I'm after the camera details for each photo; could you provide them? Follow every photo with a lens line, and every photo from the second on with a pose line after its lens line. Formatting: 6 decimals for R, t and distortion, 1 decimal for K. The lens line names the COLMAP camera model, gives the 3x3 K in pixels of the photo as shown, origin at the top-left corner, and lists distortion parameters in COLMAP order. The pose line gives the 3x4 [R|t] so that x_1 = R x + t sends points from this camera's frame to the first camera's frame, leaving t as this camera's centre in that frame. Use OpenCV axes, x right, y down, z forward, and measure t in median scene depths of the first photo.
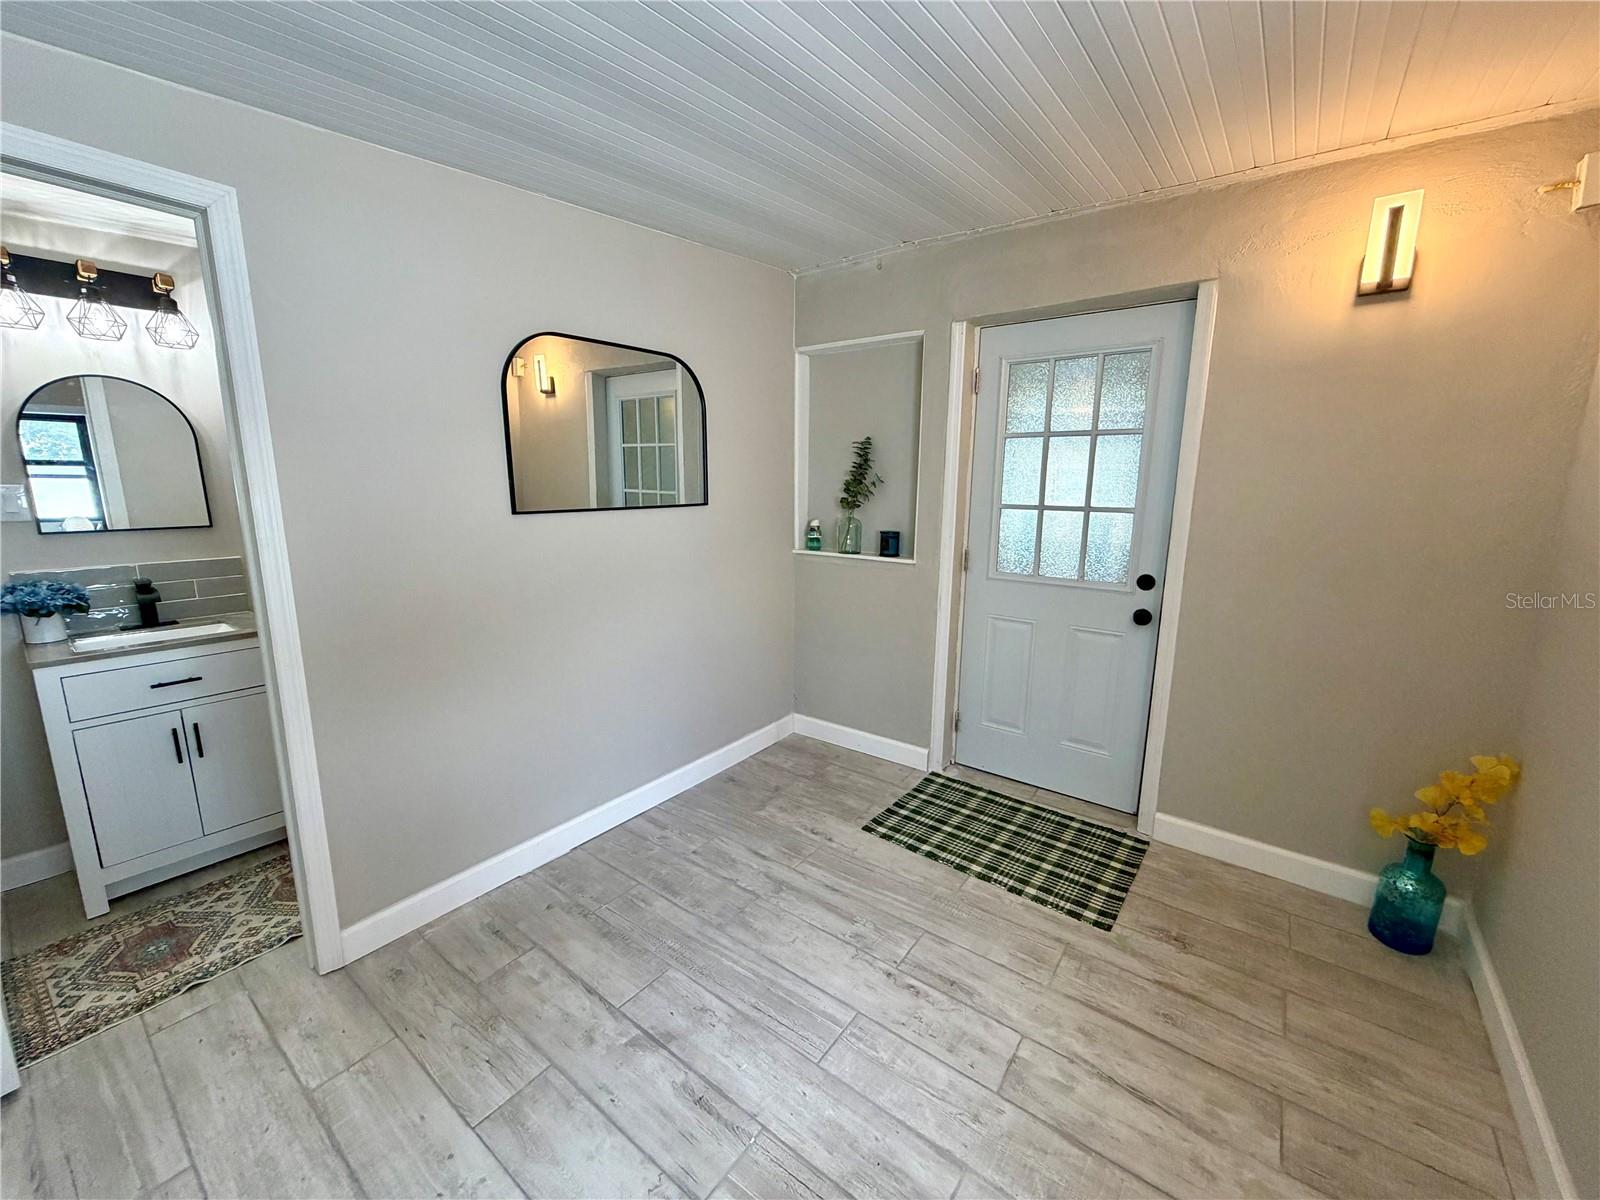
lens RADIAL K [[637.1, 0, 794.3], [0, 637.1, 602.1], [0, 0, 1]] dist [0.001817, -0.000190]
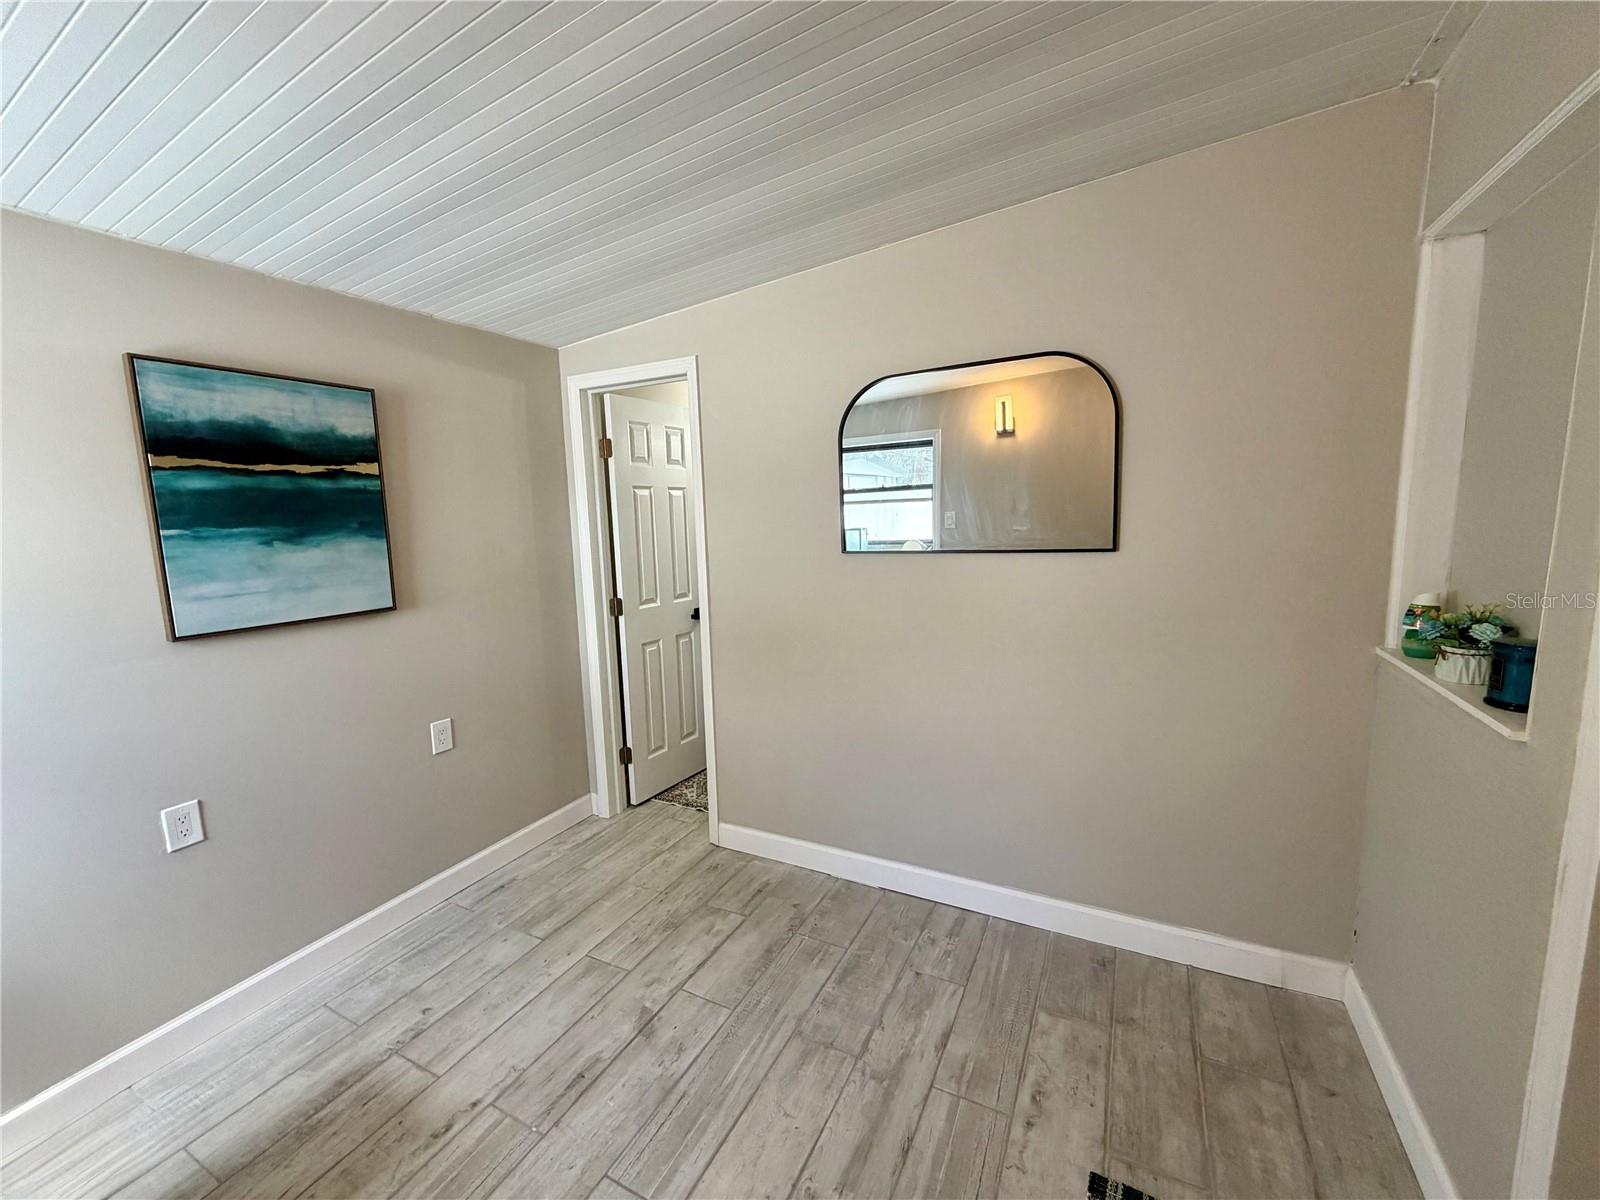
lens RADIAL K [[637.1, 0, 794.3], [0, 637.1, 602.1], [0, 0, 1]] dist [0.001817, -0.000190]
pose [[0.167115, 0.128354, -0.977547, 0.625613], [-0.156639, 0.982353, 0.102208, -0.149969], [0.973415, 0.136041, 0.184271, 0.717628]]
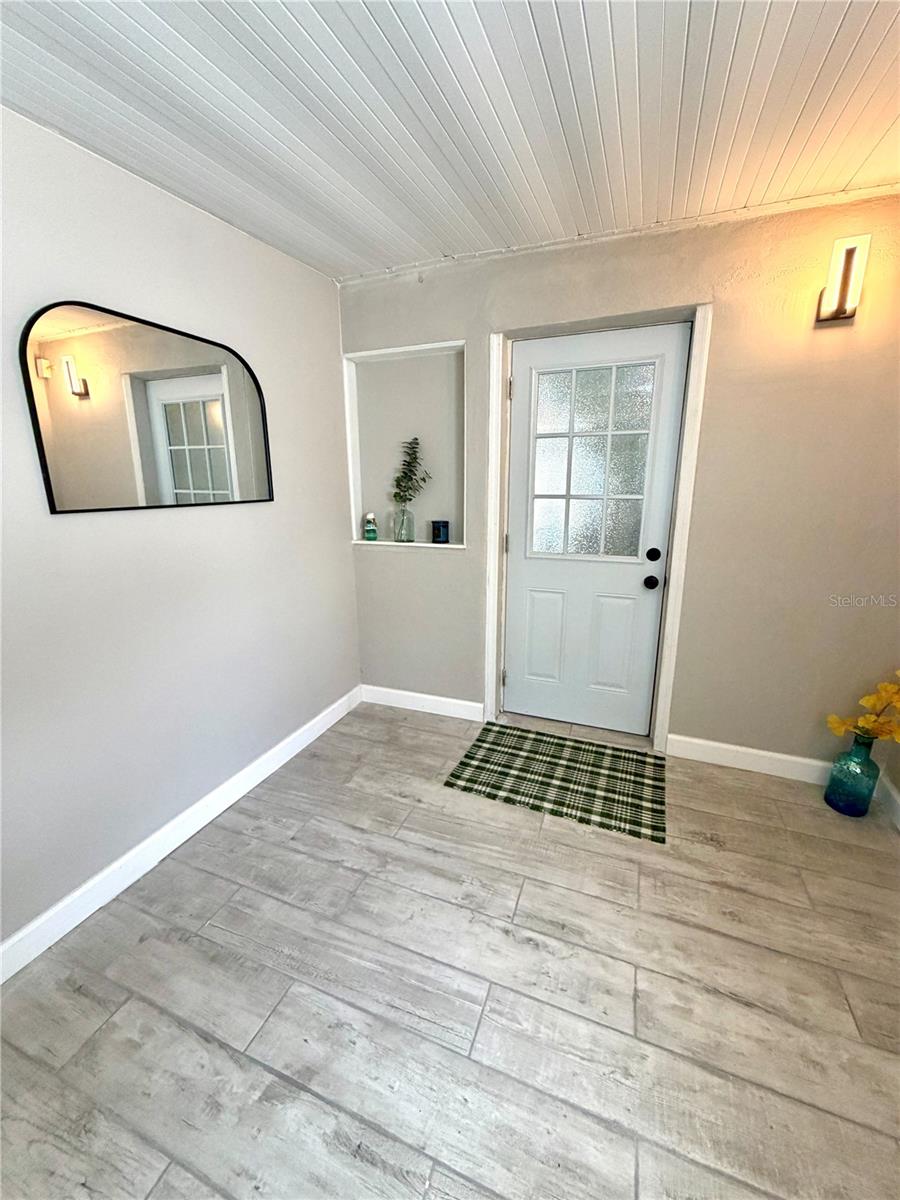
lens RADIAL K [[477.9, 0, 448.4], [0, 477.9, 597.1], [0, 0, 1]] dist [0.001817, -0.000190]
pose [[0.962851, -0.074054, 0.259679, -0.098892], [0.063242, 0.996757, 0.049755, -0.022948], [-0.262521, -0.031484, 0.964412, 0.226714]]
